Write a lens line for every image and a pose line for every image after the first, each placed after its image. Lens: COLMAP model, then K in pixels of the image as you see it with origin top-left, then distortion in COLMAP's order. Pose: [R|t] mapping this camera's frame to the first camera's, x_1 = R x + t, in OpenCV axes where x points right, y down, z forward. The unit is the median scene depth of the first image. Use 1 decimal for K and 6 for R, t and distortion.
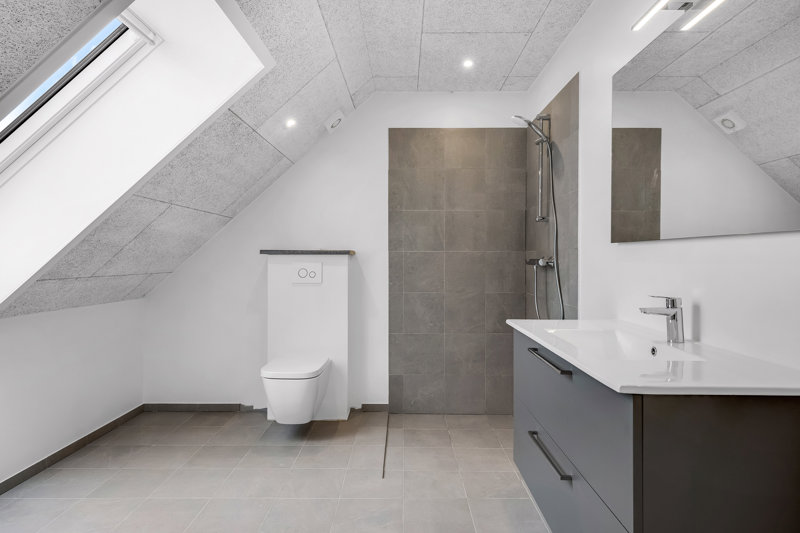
lens RADIAL K [[460.6, 0, 400.0], [0, 460.6, 266.5], [0, 0, 1]] dist [0.001531, 0.000004]
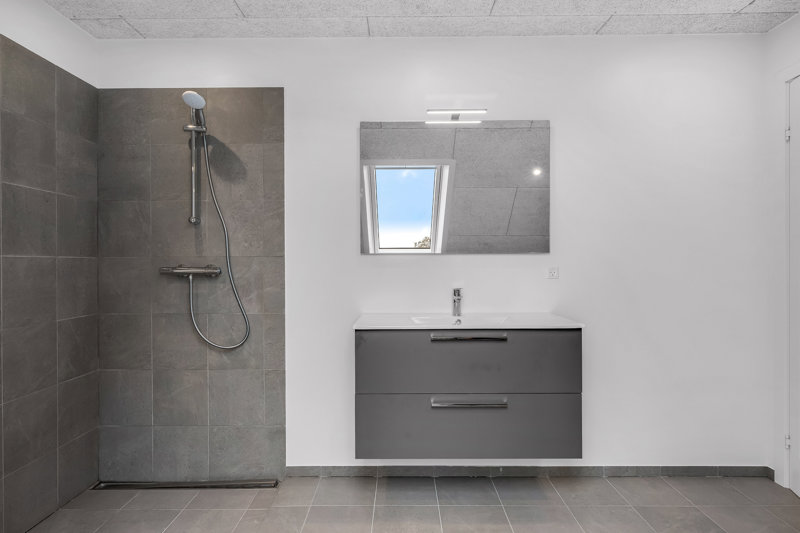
lens RADIAL K [[463.5, 0, 400.0], [0, 463.5, 266.5], [0, 0, 1]] dist [0.003523, 0.000818]
pose [[-0.018944, -0.013260, 0.999733, -0.473878], [0.022197, 0.999660, 0.013680, -0.017185], [-0.999574, 0.022450, -0.018643, 0.534392]]
